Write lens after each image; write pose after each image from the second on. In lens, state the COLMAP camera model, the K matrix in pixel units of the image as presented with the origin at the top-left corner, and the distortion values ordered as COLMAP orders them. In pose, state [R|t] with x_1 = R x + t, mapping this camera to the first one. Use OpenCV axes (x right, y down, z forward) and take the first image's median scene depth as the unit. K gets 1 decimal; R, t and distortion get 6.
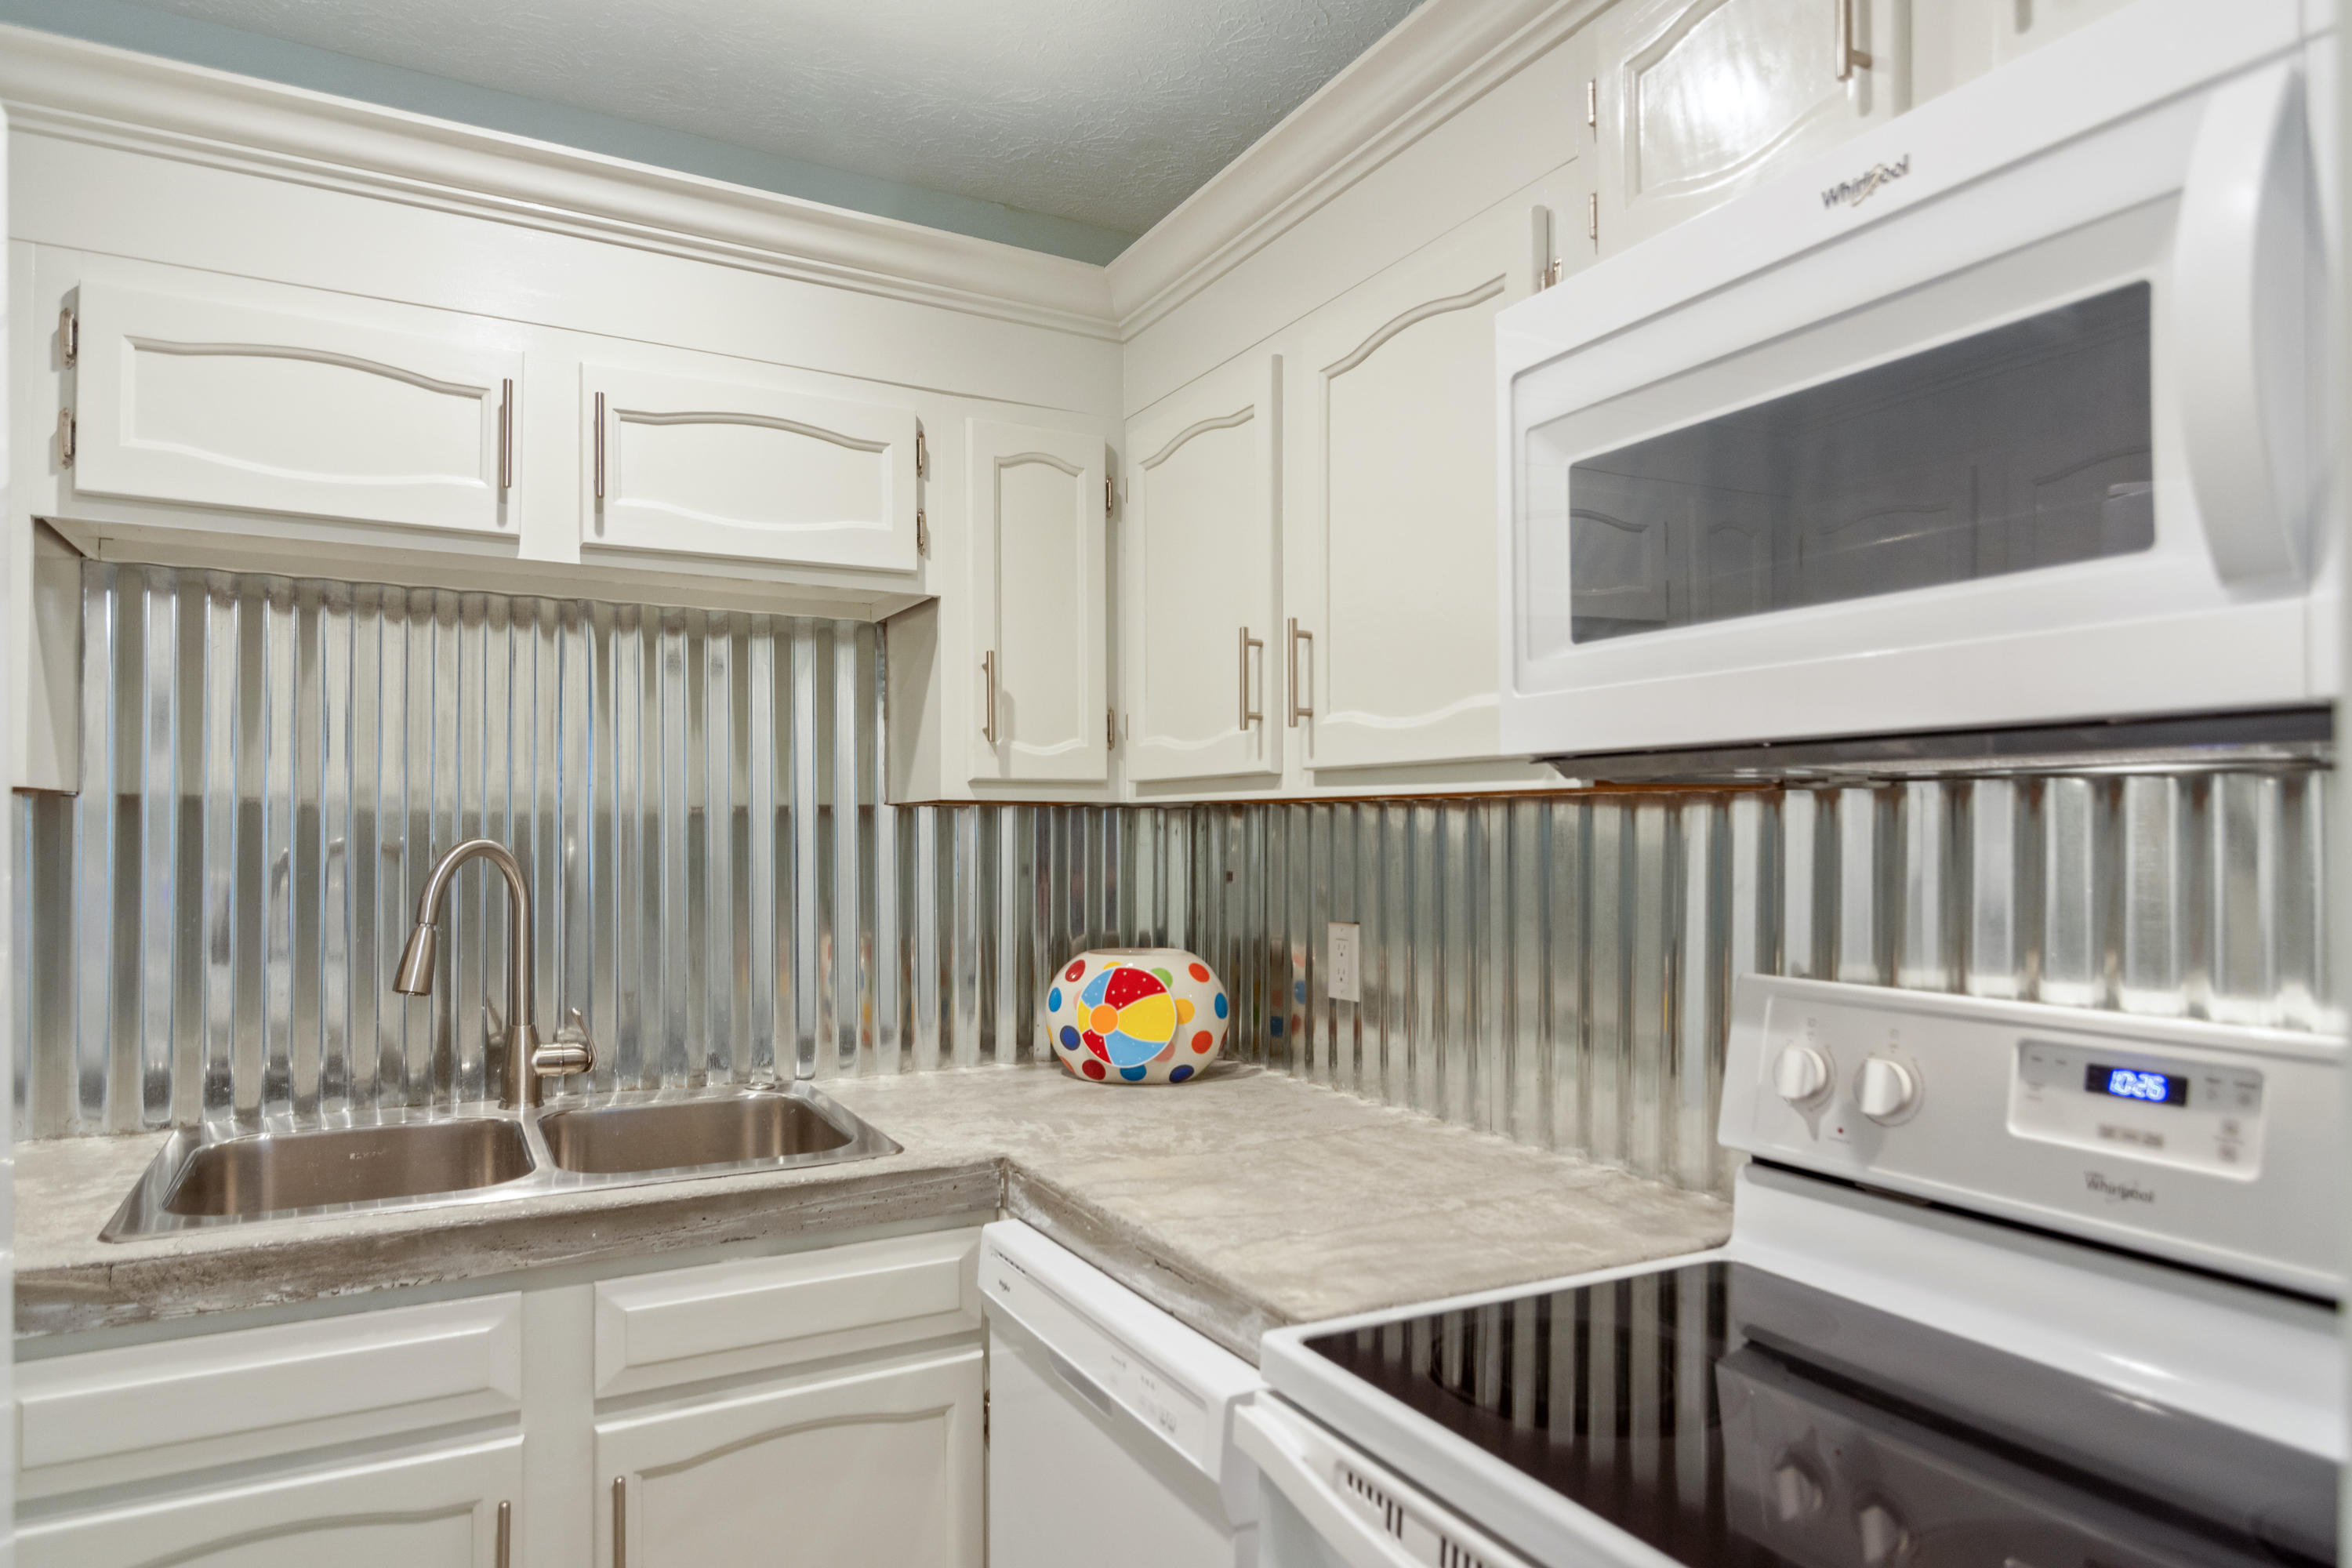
lens RADIAL K [[1412.1, 0, 1217.3], [0, 1412.1, 831.1], [0, 0, 1]] dist [0.001608, 0.002875]
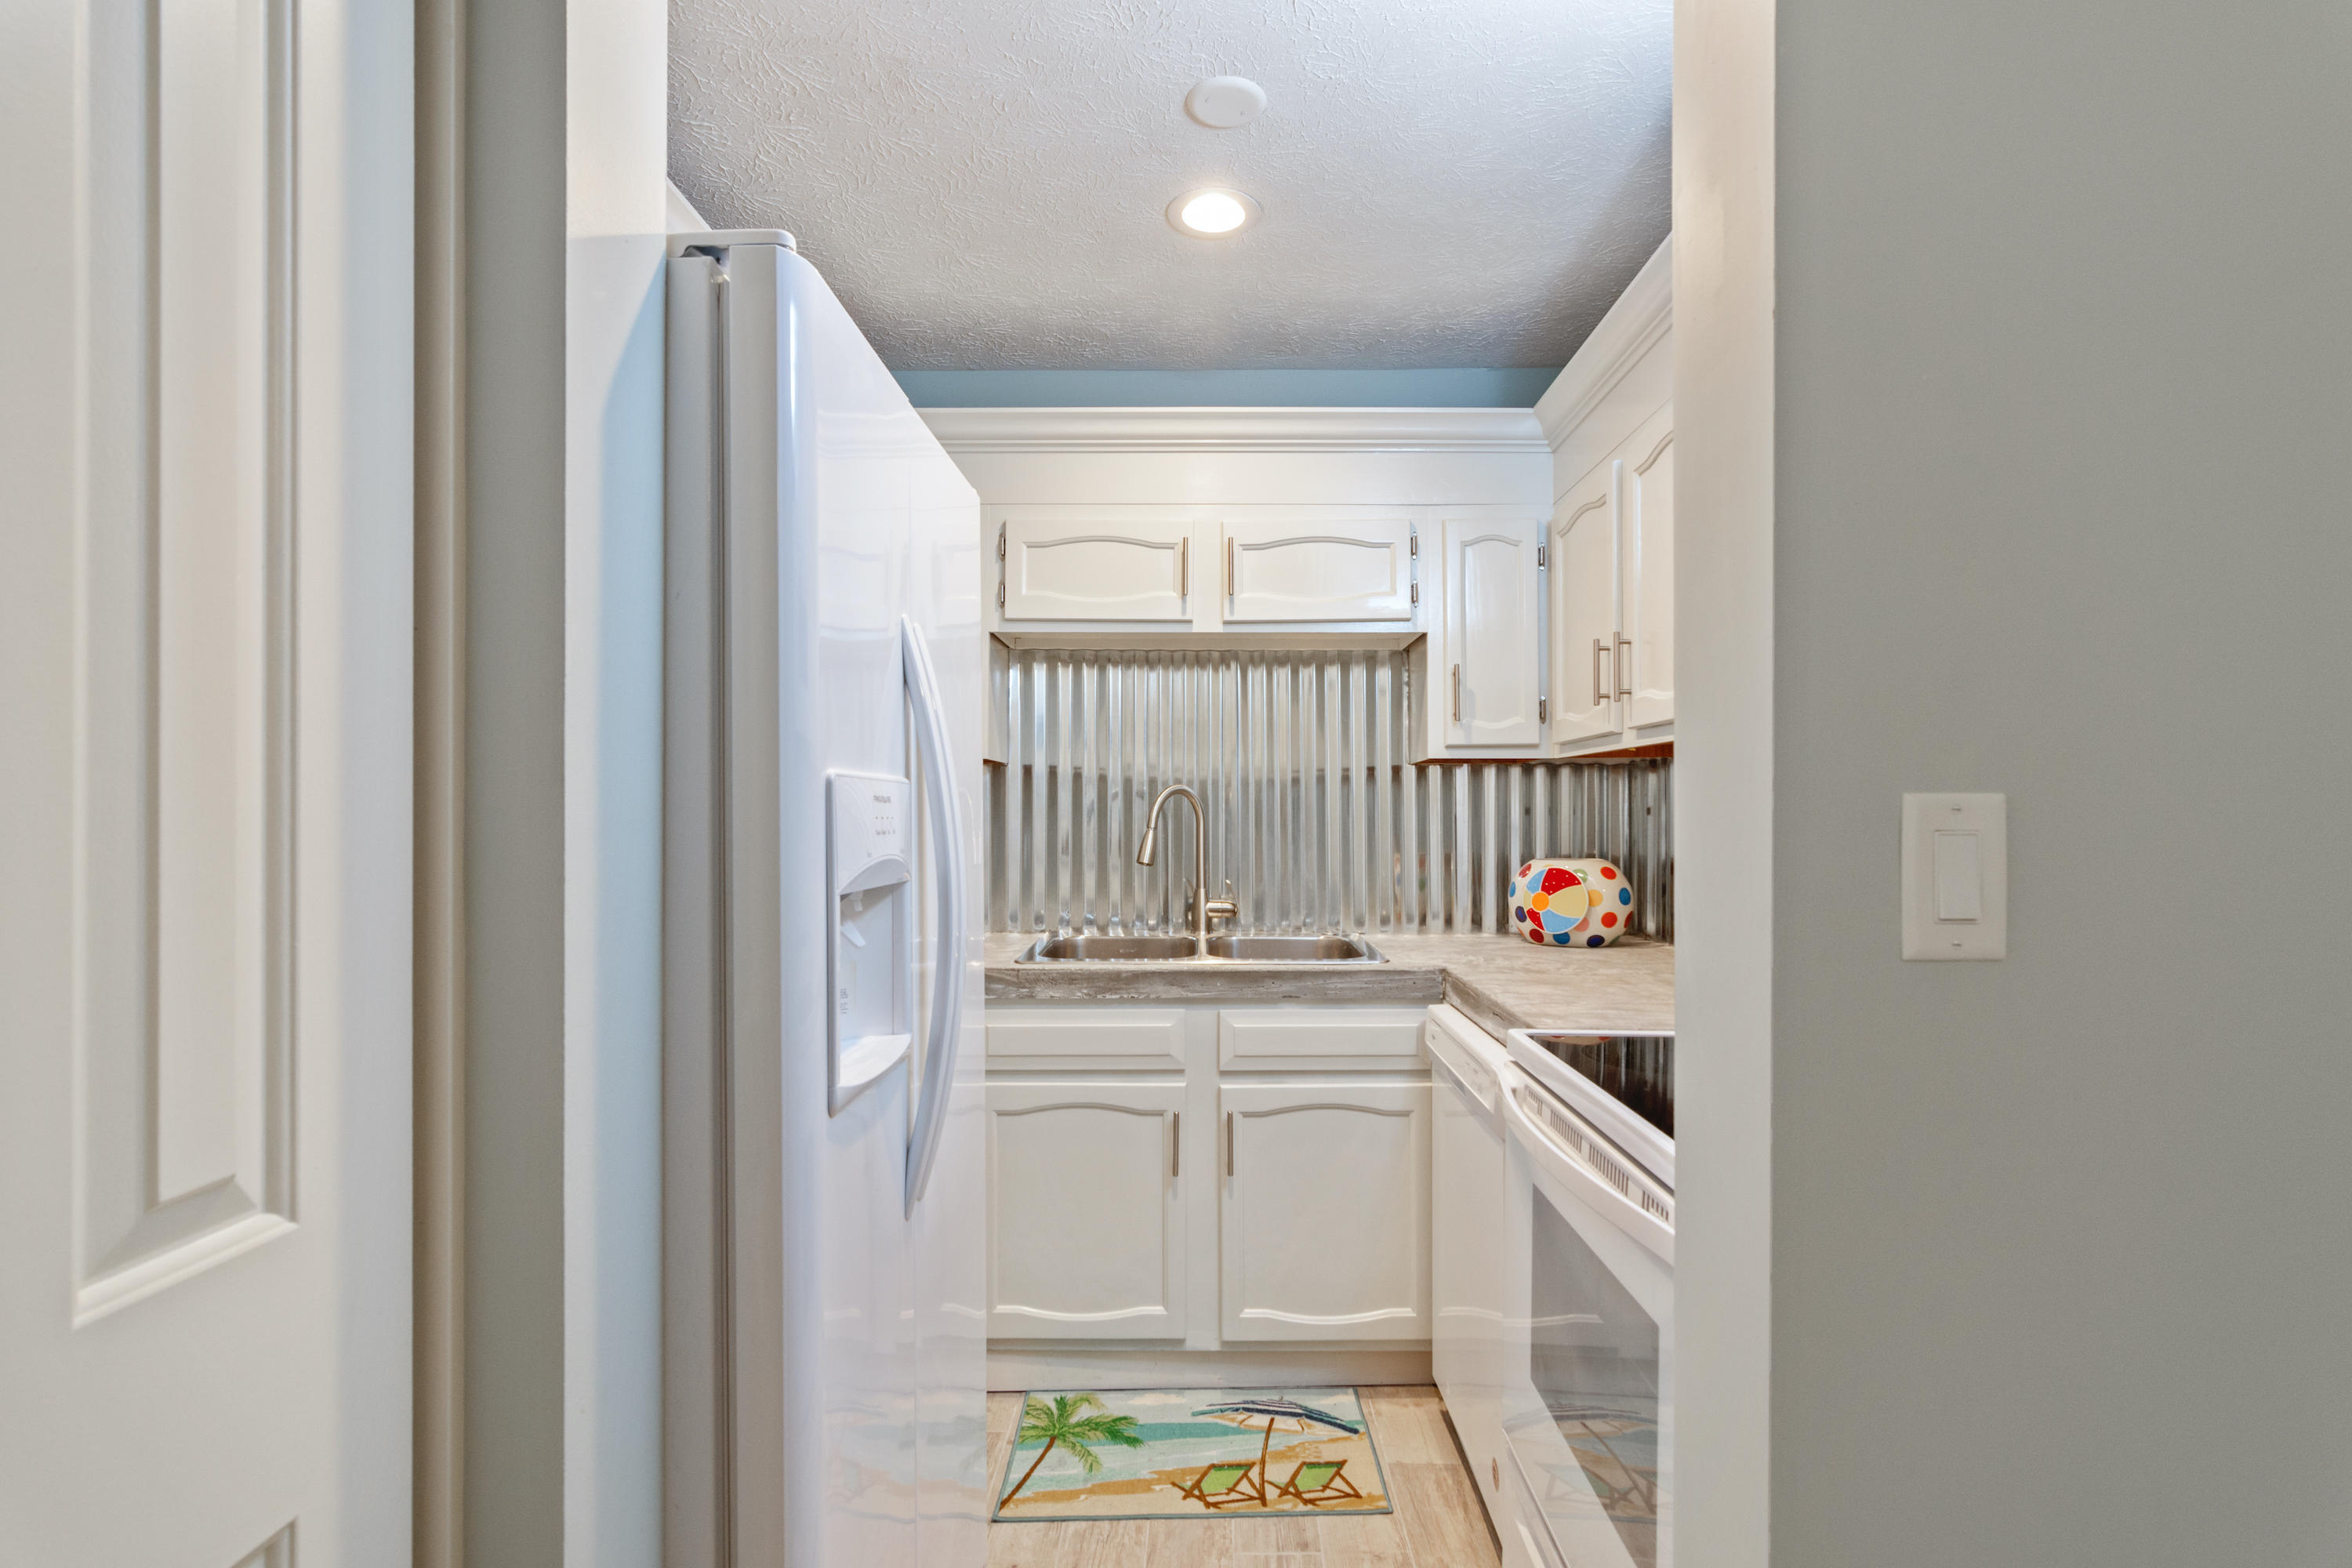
lens RADIAL K [[1168.5, 0, 1211.1], [0, 1168.5, 820.0], [0, 0, 1]] dist [-0.000807, -0.000468]
pose [[0.872530, 0.000655, -0.488561, 0.269981], [0.003553, 0.999964, 0.007685, 0.041824], [0.488548, -0.008441, 0.872496, -0.321642]]
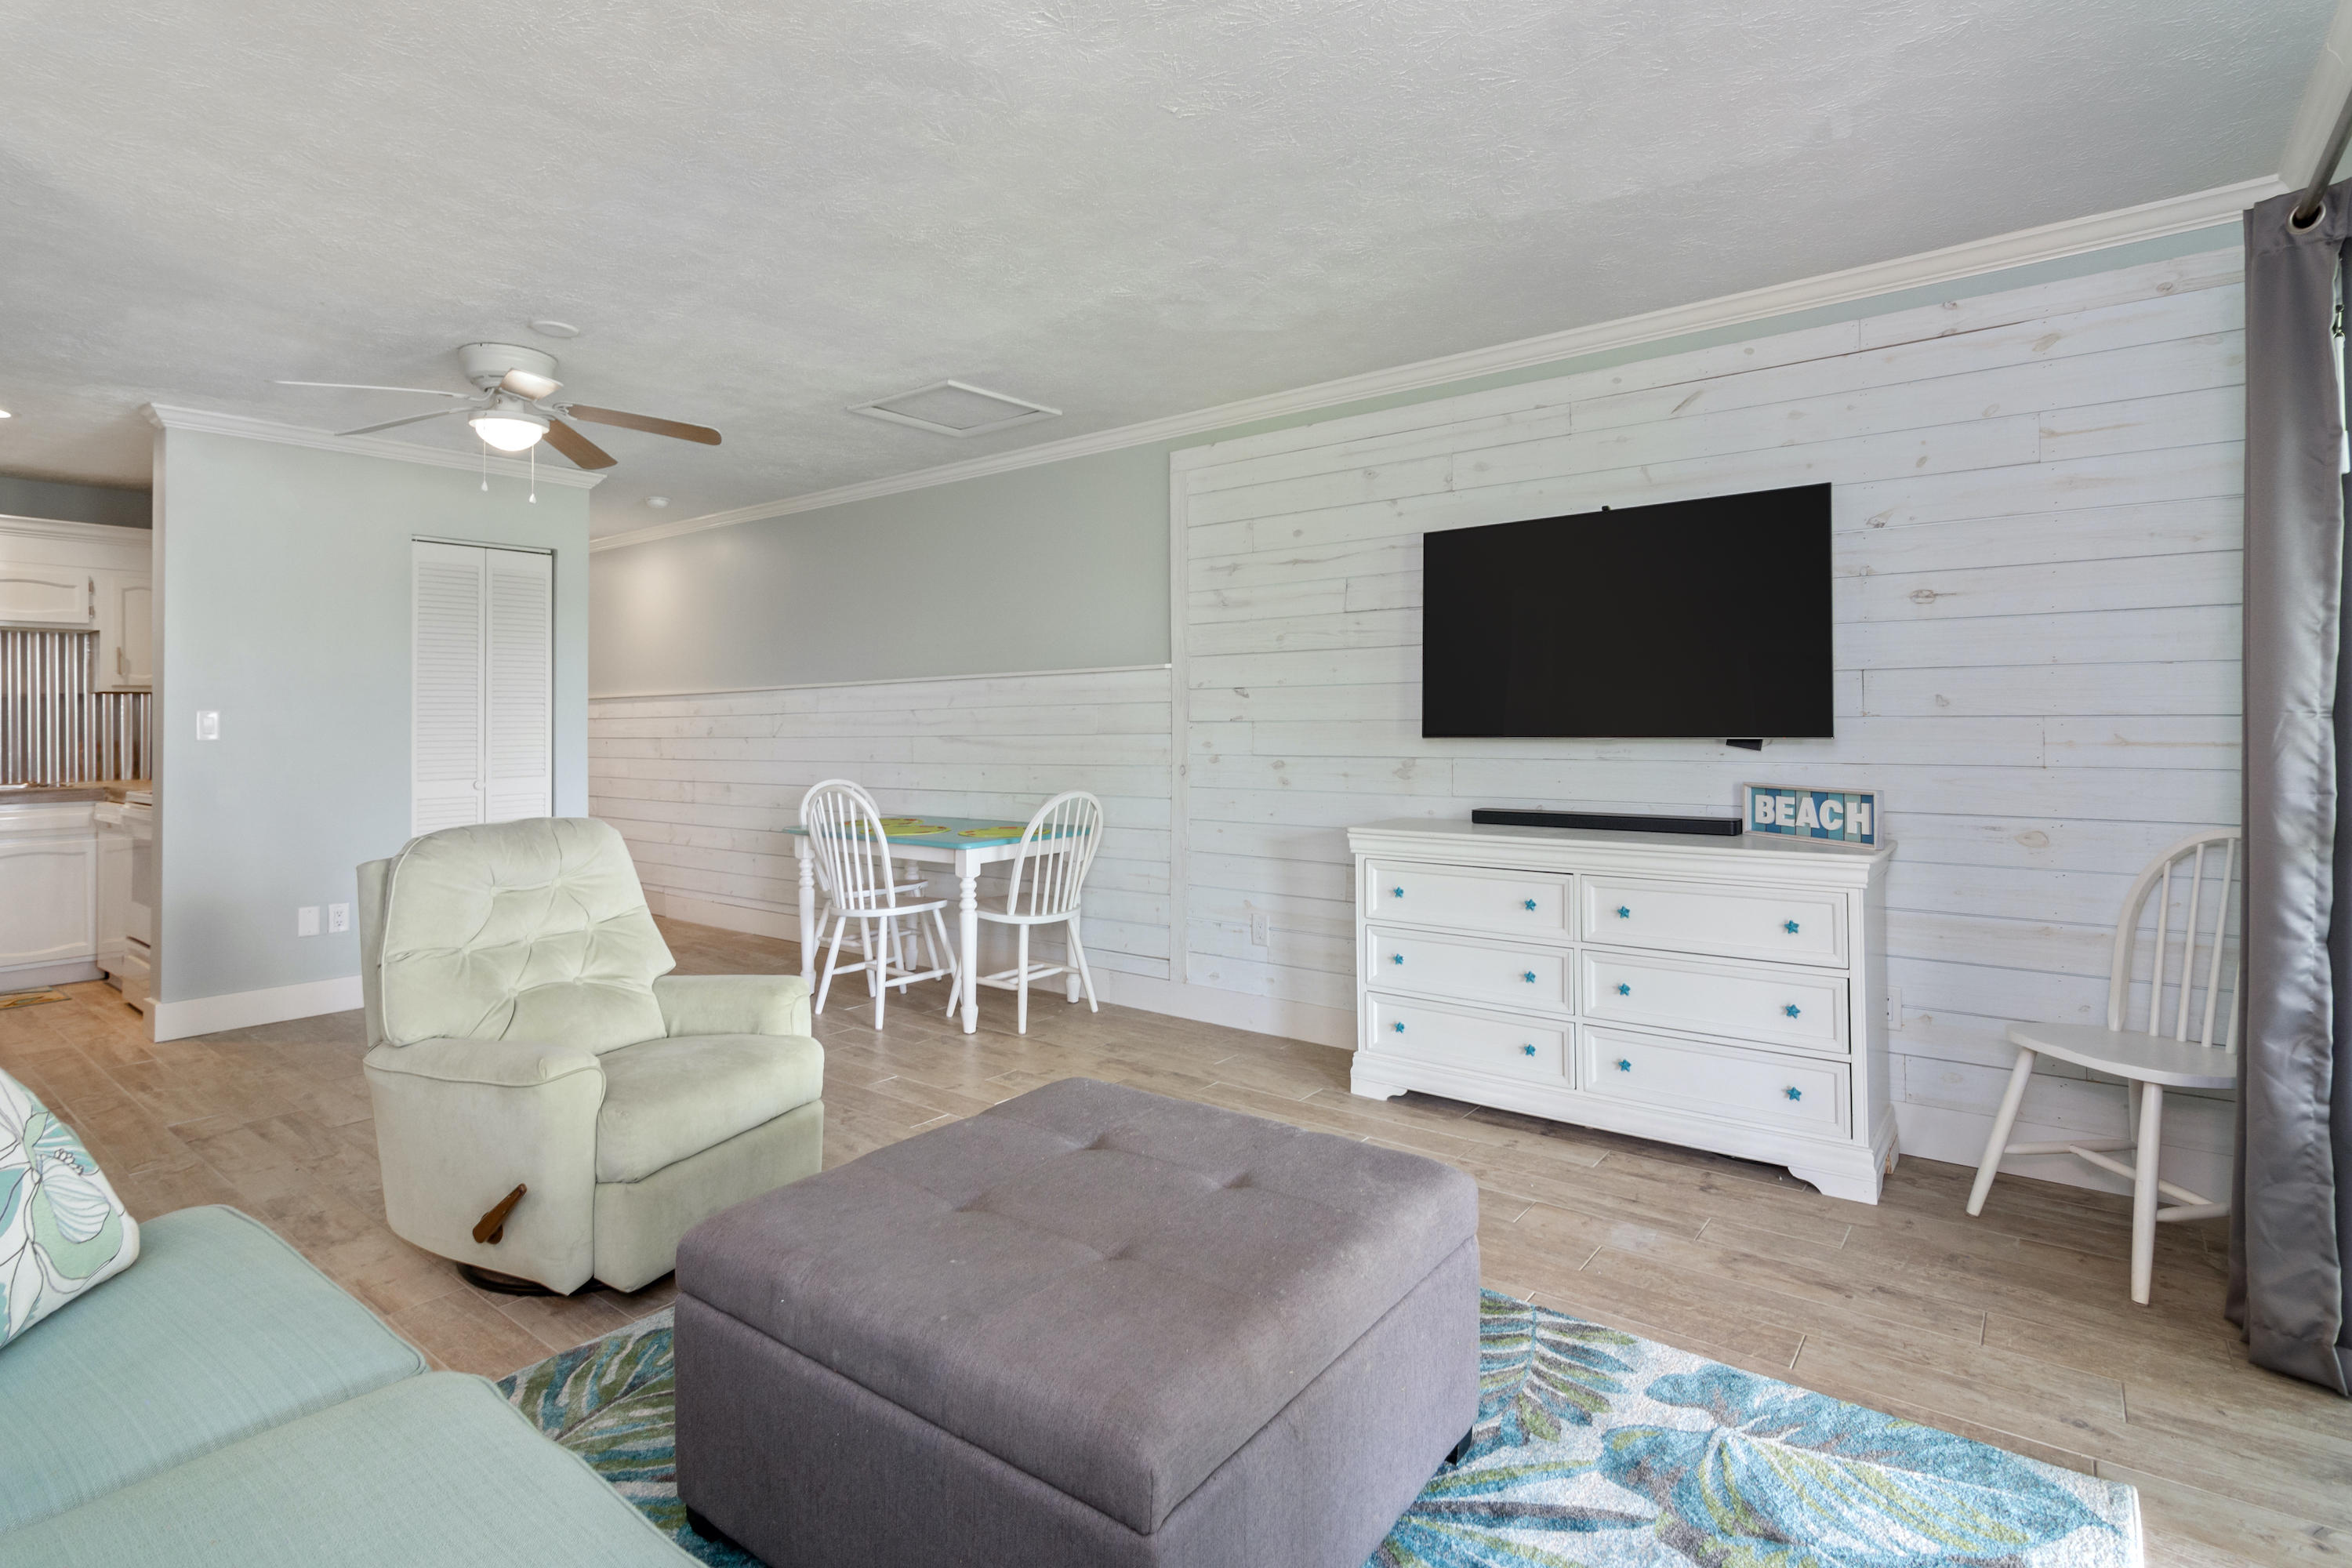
lens RADIAL K [[1149.8, 0, 1178.3], [0, 1149.8, 711.1], [0, 0, 1]] dist [-0.001430, -0.000184]
pose [[0.920878, -0.004941, 0.389821, 1.217844], [0.007155, 0.999965, -0.004227, 0.059971], [-0.389786, 0.006682, 0.920881, -2.775288]]
